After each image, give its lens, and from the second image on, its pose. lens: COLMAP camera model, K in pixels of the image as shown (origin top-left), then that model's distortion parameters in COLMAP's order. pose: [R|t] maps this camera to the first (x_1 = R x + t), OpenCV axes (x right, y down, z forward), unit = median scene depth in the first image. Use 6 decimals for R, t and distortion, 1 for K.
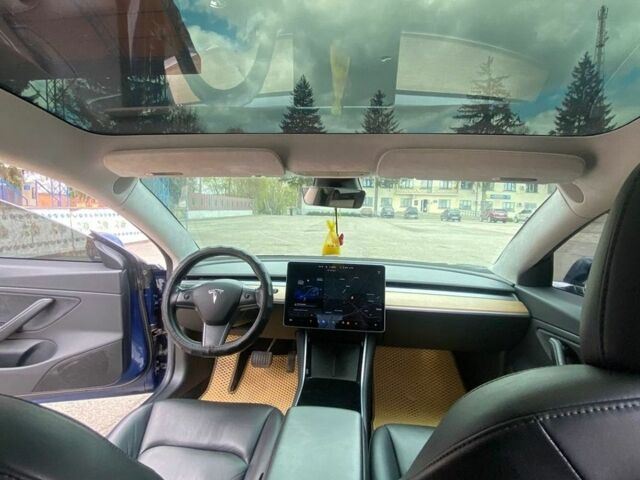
lens RADIAL K [[454.7, 0, 317.7], [0, 454.7, 229.8], [0, 0, 1]] dist [0.043563, -0.012207]
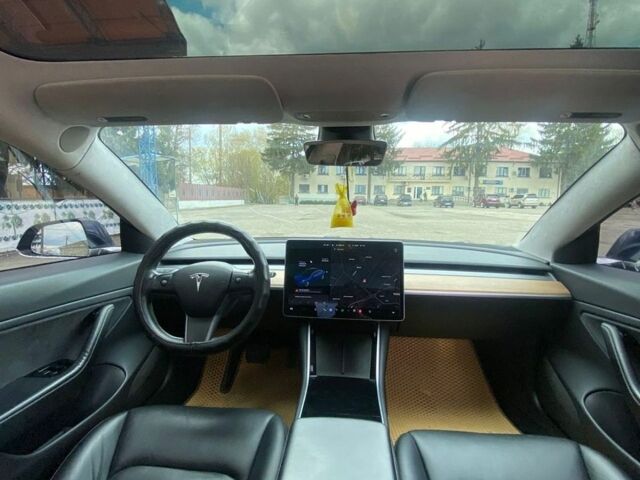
lens RADIAL K [[452.5, 0, 322.0], [0, 452.5, 237.3], [0, 0, 1]] dist [0.047208, -0.040847]
pose [[0.999522, -0.018460, 0.024800, -0.016708], [0.017467, 0.999060, 0.039664, 0.026452], [-0.025509, -0.039212, 0.998905, 0.132499]]
